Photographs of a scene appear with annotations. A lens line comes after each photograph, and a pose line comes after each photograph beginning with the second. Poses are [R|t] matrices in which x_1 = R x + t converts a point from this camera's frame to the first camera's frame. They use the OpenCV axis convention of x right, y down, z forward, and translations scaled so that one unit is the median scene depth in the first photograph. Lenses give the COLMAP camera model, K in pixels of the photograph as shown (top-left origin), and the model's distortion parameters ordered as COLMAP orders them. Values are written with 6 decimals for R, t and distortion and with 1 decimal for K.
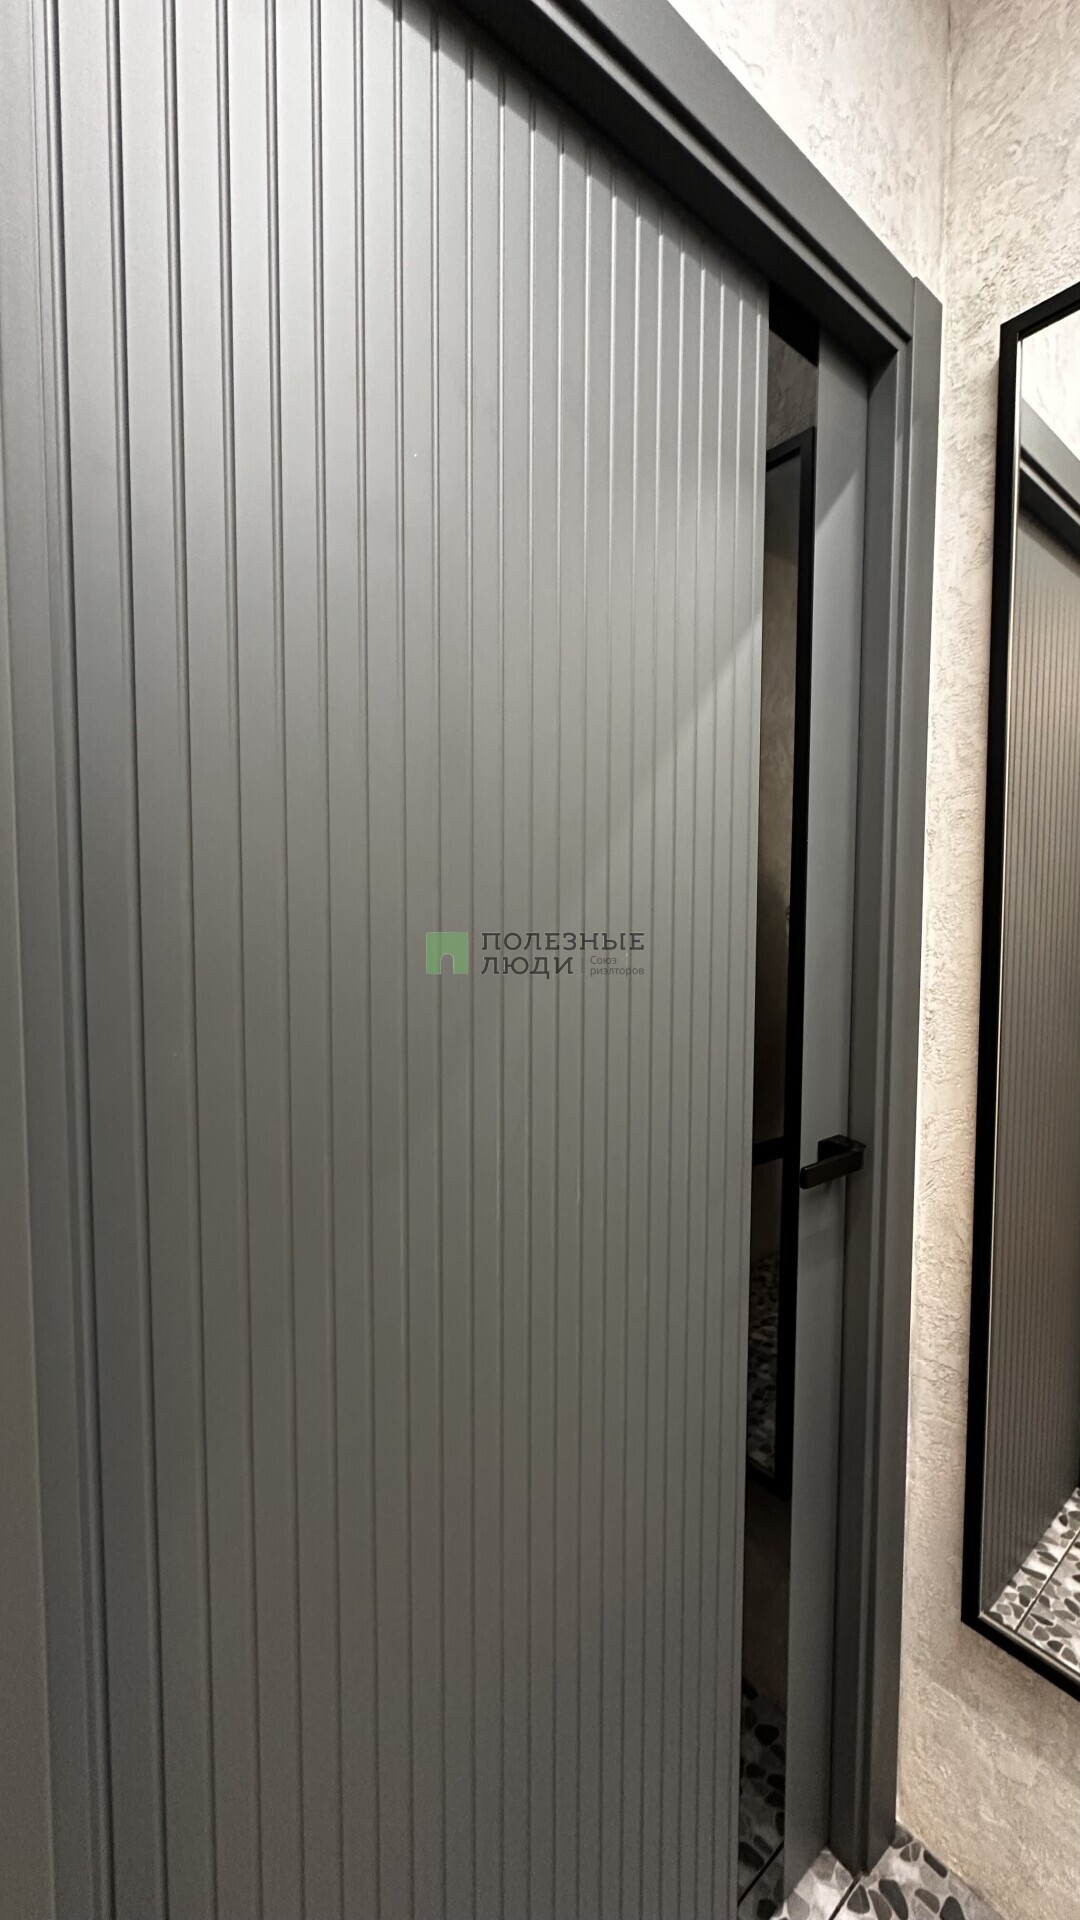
lens RADIAL K [[768.8, 0, 542.1], [0, 768.8, 957.6], [0, 0, 1]] dist [-0.001875, 0.000975]
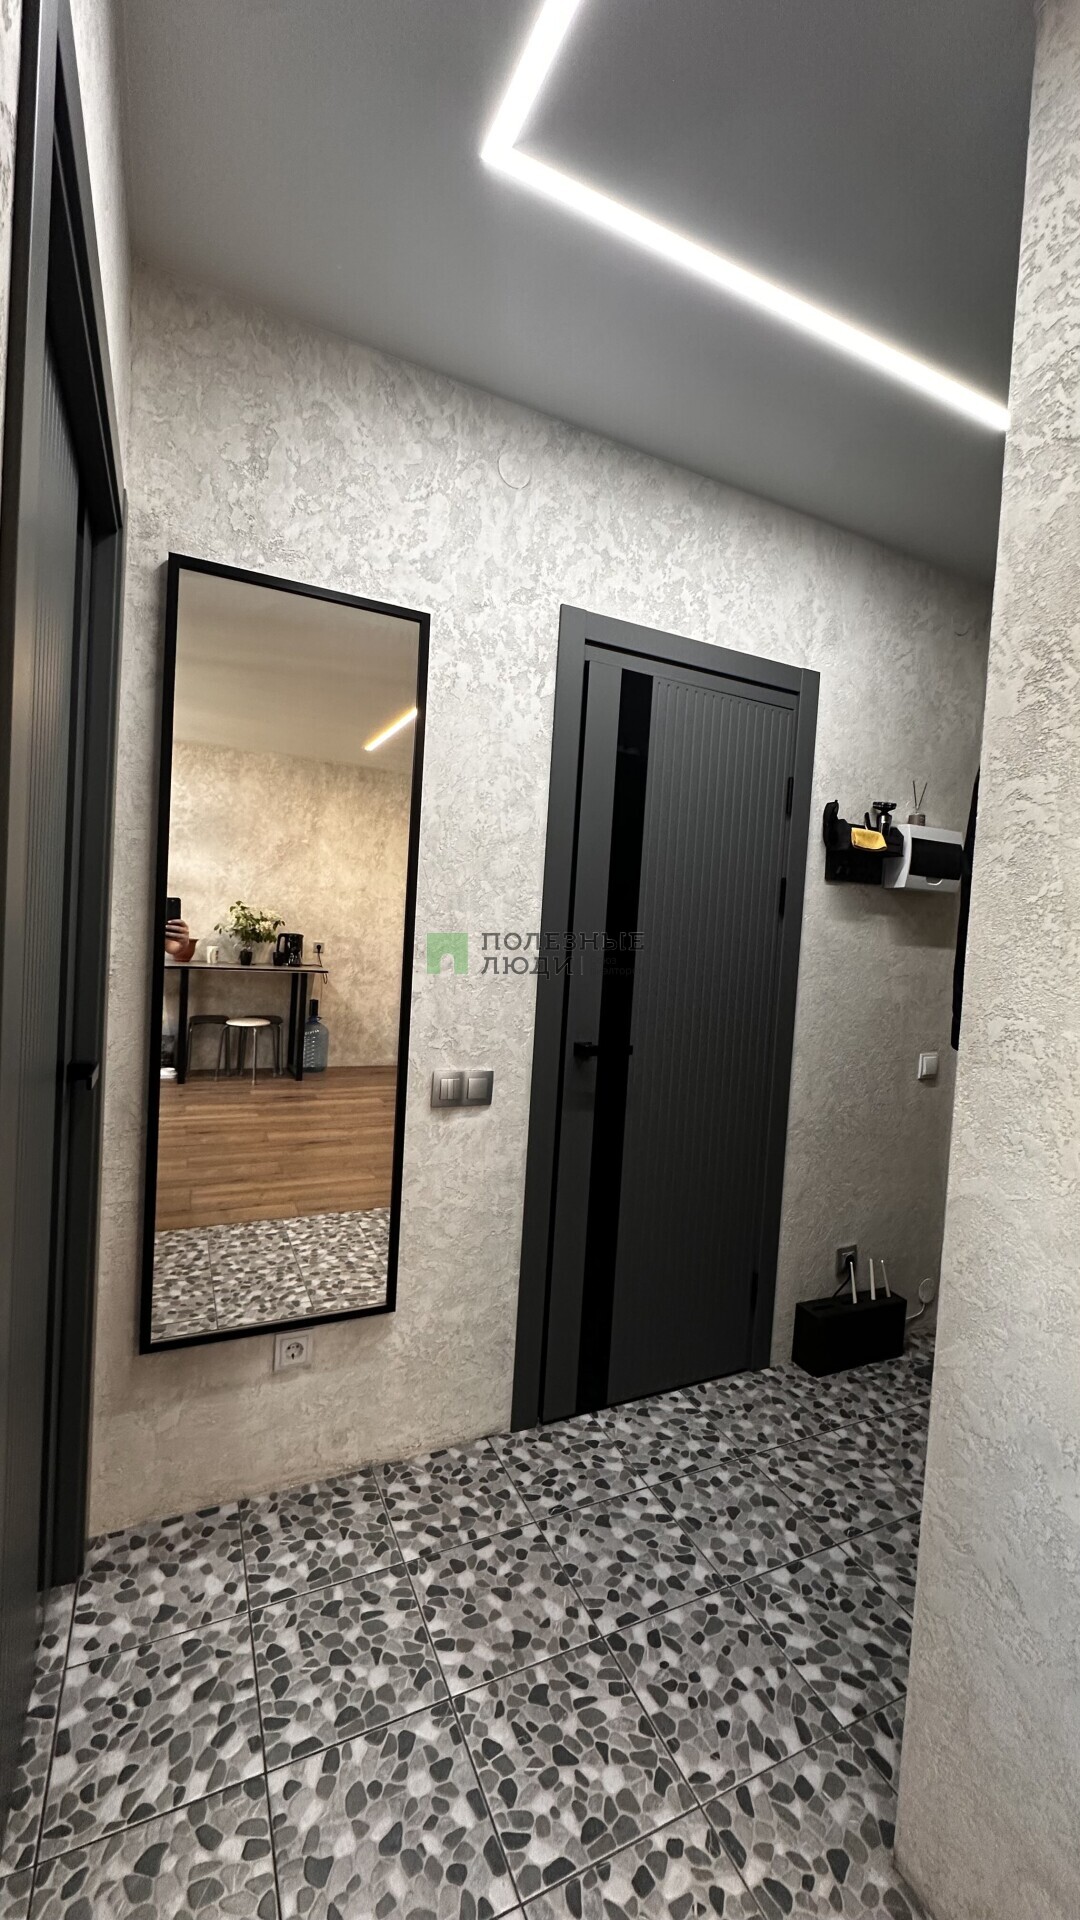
lens RADIAL K [[768.8, 0, 542.1], [0, 768.8, 957.6], [0, 0, 1]] dist [-0.001875, 0.000975]
pose [[0.234494, -0.027628, 0.971725, -0.771307], [-0.004960, 0.999549, 0.029616, -0.002349], [-0.972105, -0.011765, 0.234251, -0.163724]]
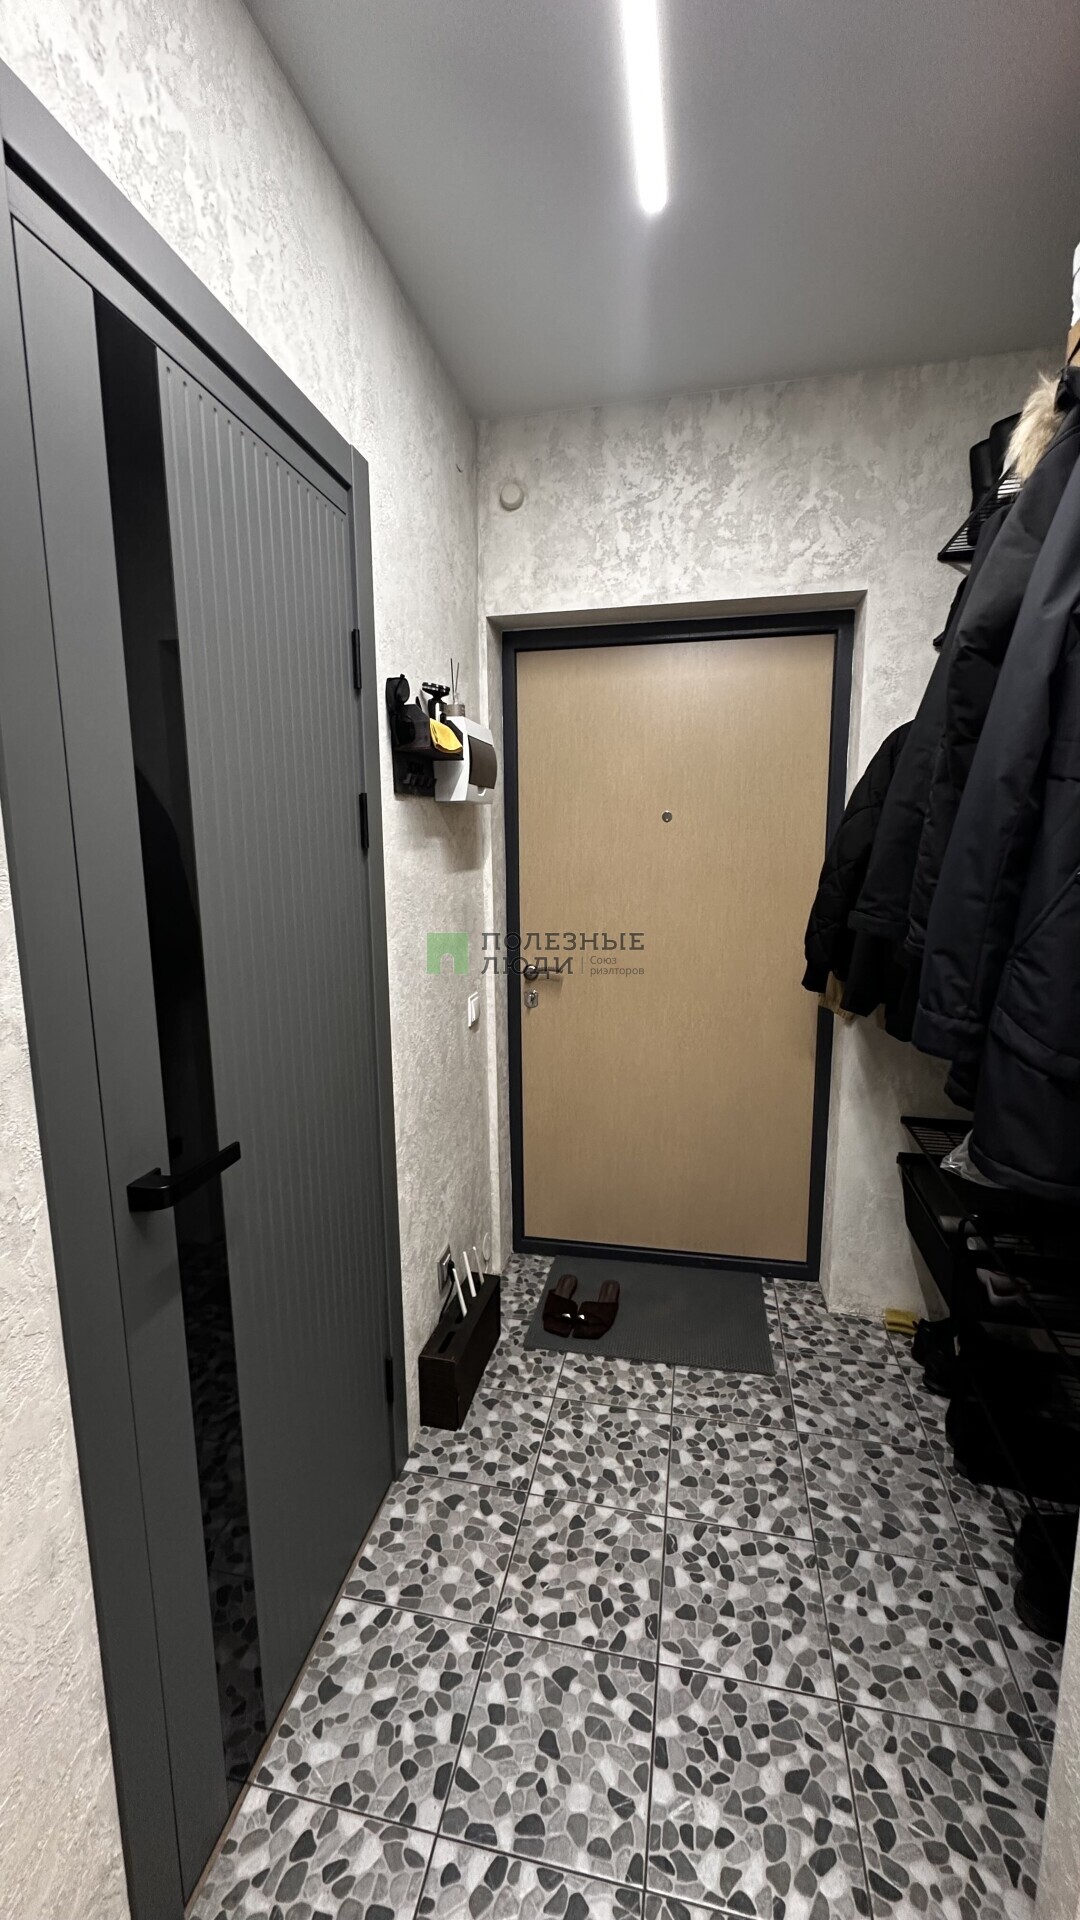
lens RADIAL K [[768.8, 0, 542.1], [0, 768.8, 957.6], [0, 0, 1]] dist [-0.001875, 0.000975]
pose [[-0.631207, -0.117276, 0.766697, 0.233369], [0.052669, 0.979740, 0.193224, -0.133479], [-0.773824, 0.162345, -0.612242, 0.358323]]
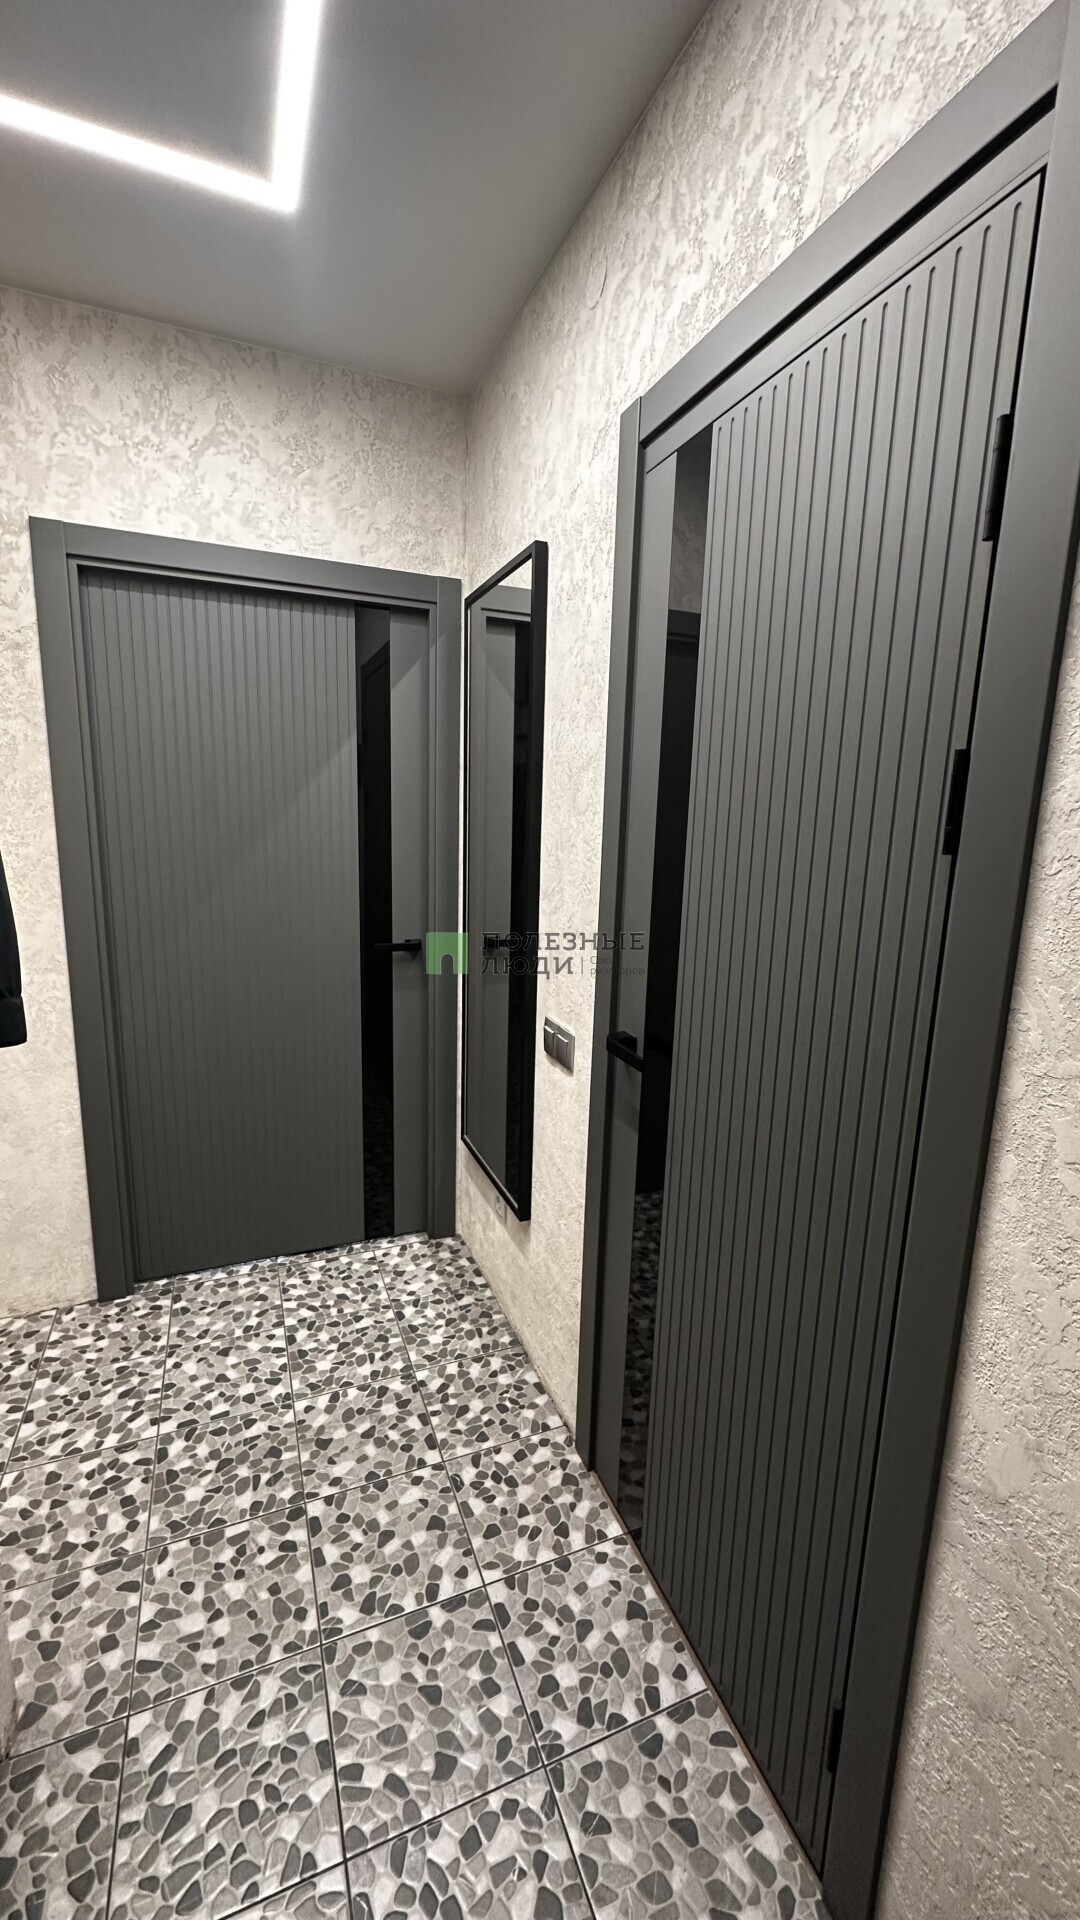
lens RADIAL K [[768.8, 0, 542.1], [0, 768.8, 957.6], [0, 0, 1]] dist [-0.001875, 0.000975]
pose [[0.956246, 0.081098, -0.281098, 1.442132], [-0.043670, 0.989615, 0.136953, -0.059982], [0.289286, -0.118685, 0.949857, -1.195550]]
